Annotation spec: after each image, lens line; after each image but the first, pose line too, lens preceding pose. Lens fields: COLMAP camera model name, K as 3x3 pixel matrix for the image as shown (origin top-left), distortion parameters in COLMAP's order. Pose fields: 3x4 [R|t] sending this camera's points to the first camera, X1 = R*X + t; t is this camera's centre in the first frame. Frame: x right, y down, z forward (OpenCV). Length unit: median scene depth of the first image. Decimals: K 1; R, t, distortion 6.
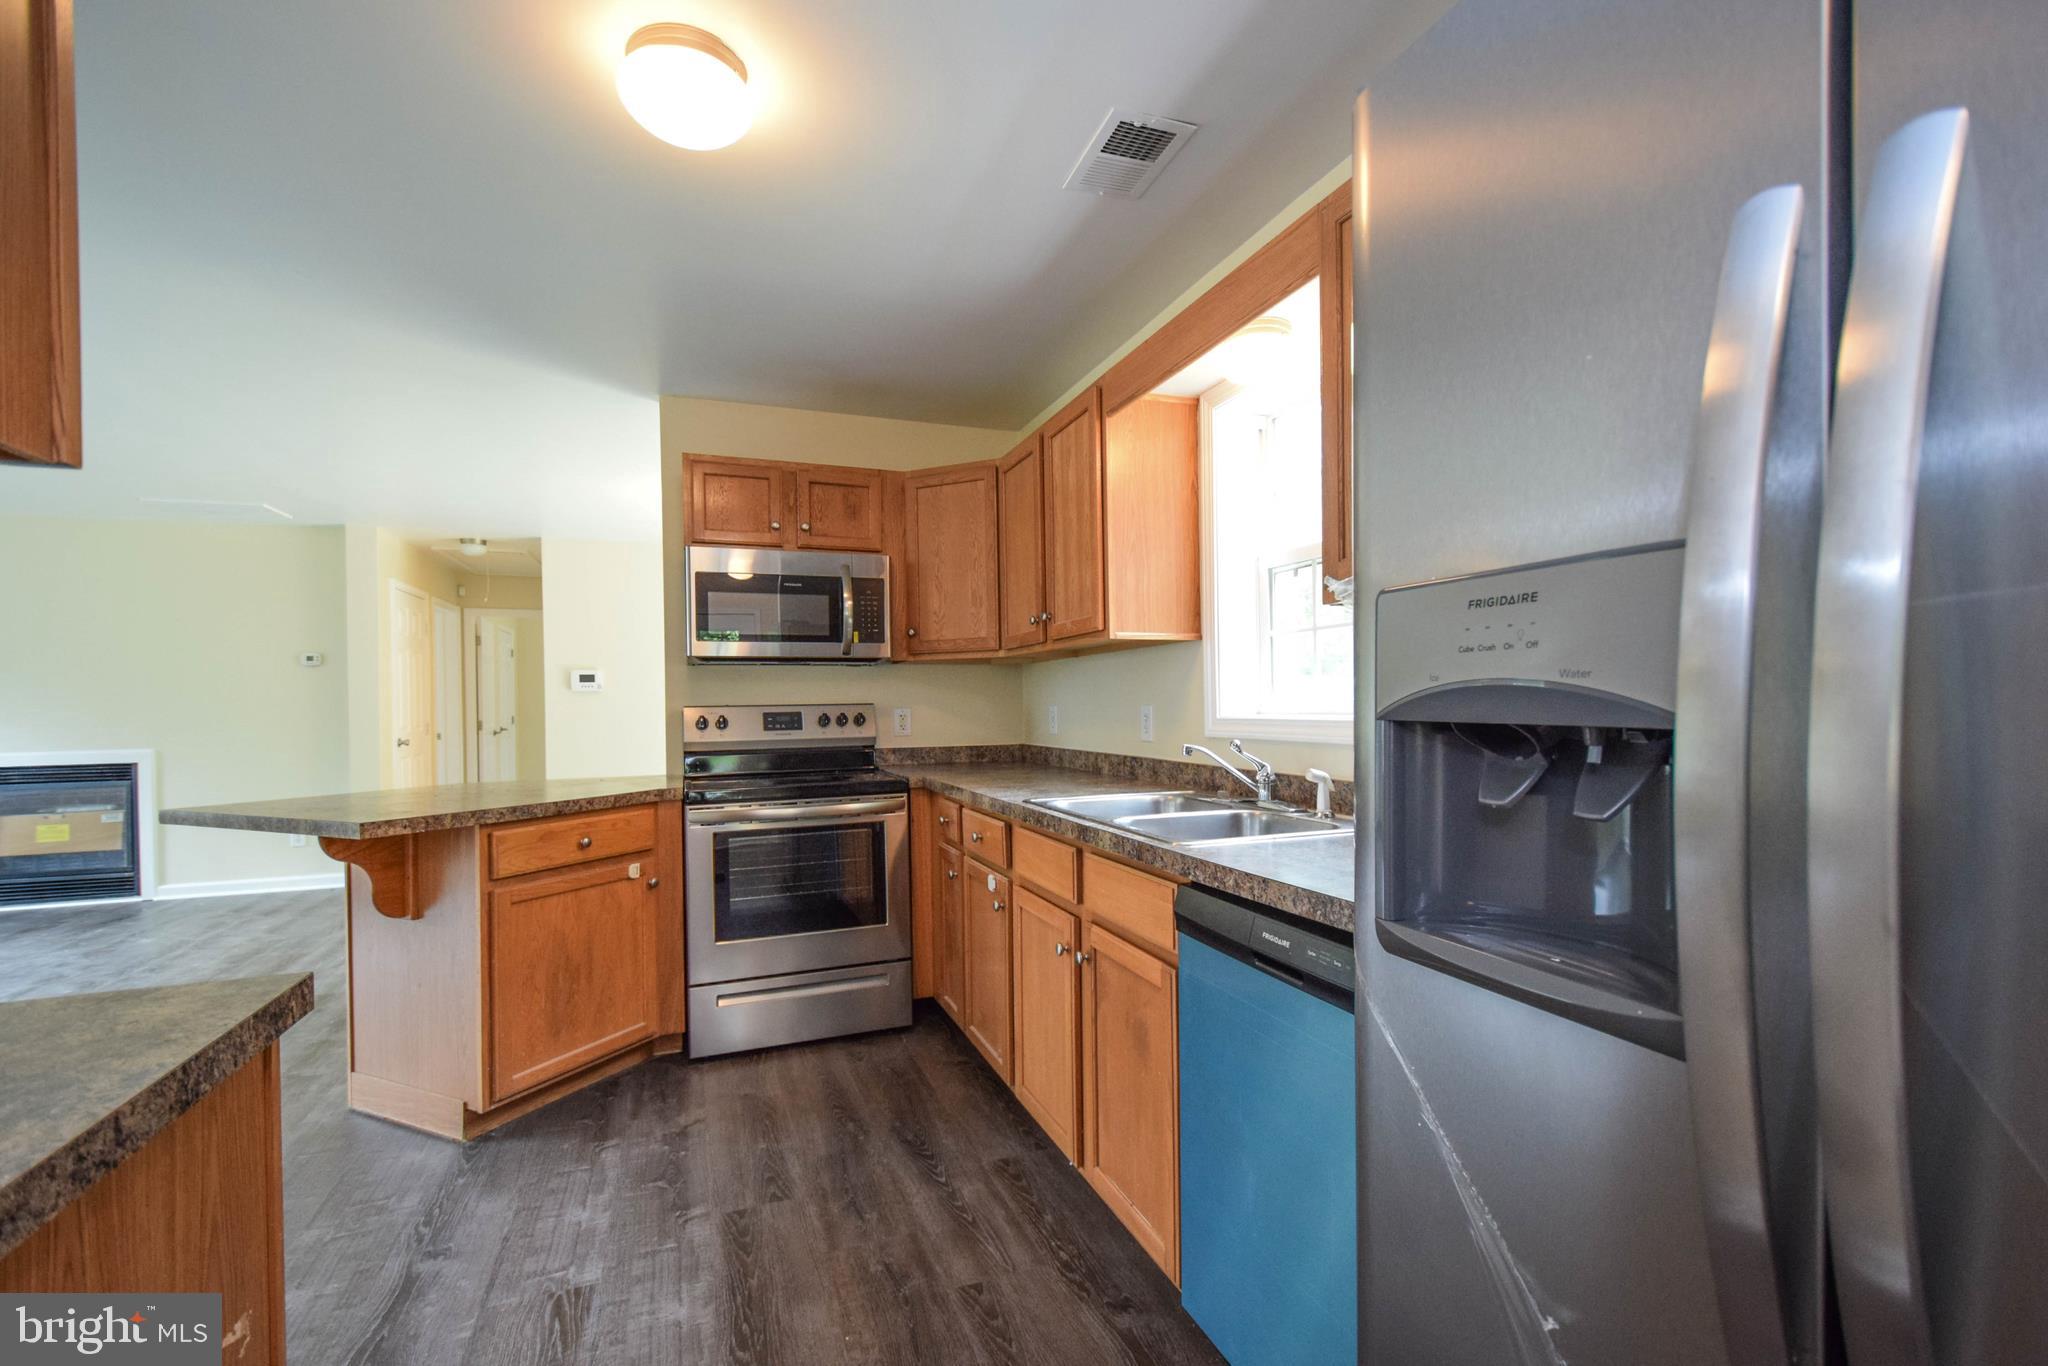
lens RADIAL K [[887.4, 0, 1025.3], [0, 887.4, 706.8], [0, 0, 1]] dist [0.014820, -0.009896]
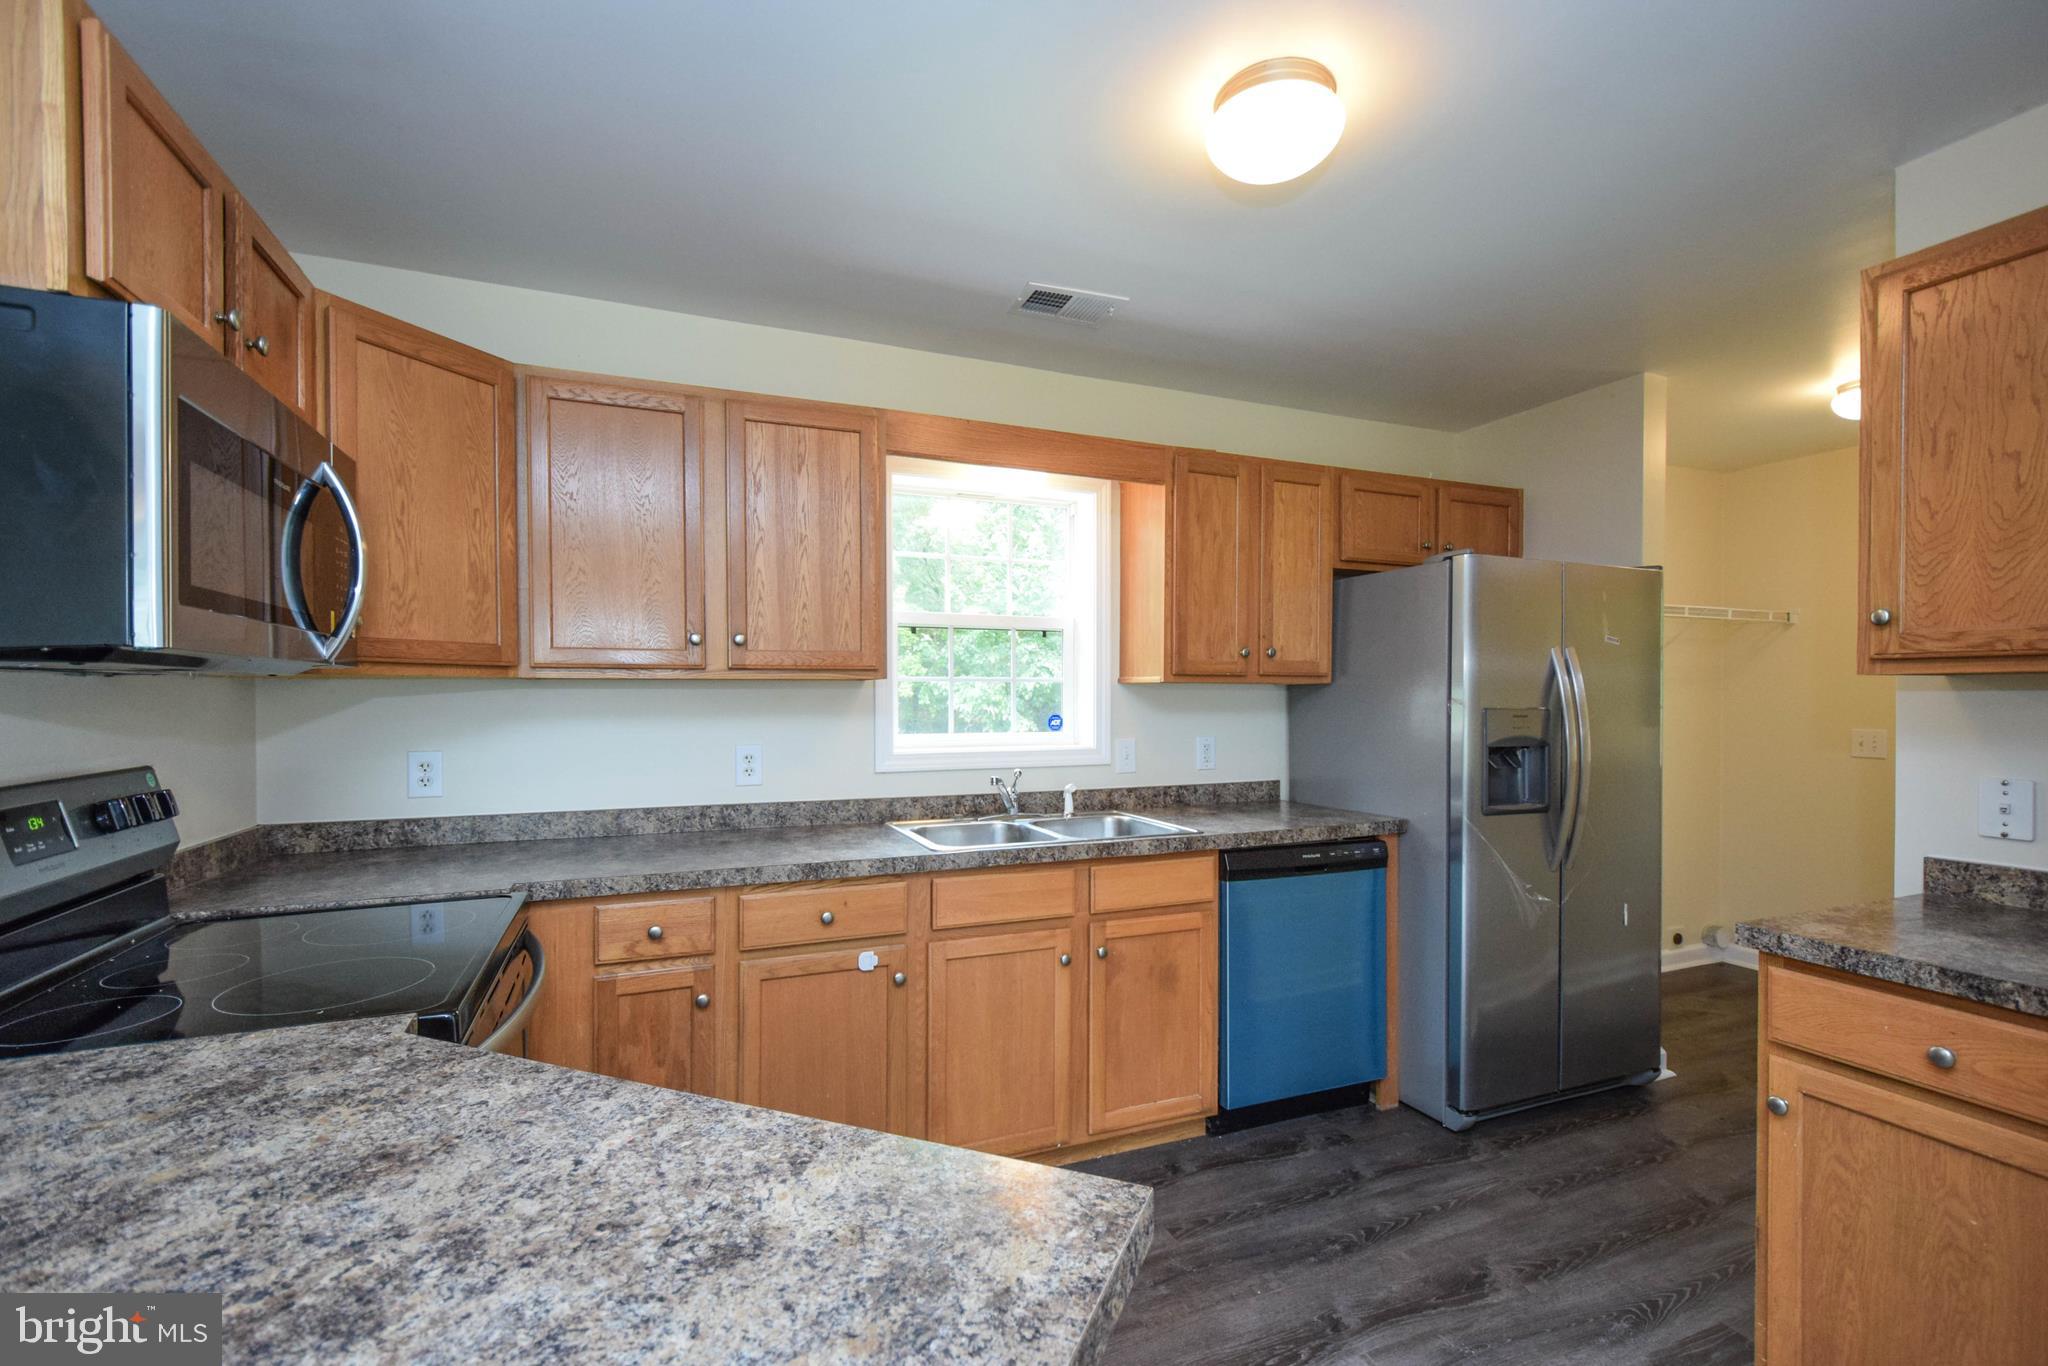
lens RADIAL K [[887.4, 0, 1025.3], [0, 887.4, 706.8], [0, 0, 1]] dist [0.014820, -0.009896]
pose [[-0.034364, 0.005832, 0.999392, -0.869723], [0.006436, 0.999964, -0.005614, -0.038398], [-0.999389, 0.006239, -0.034401, 0.853178]]
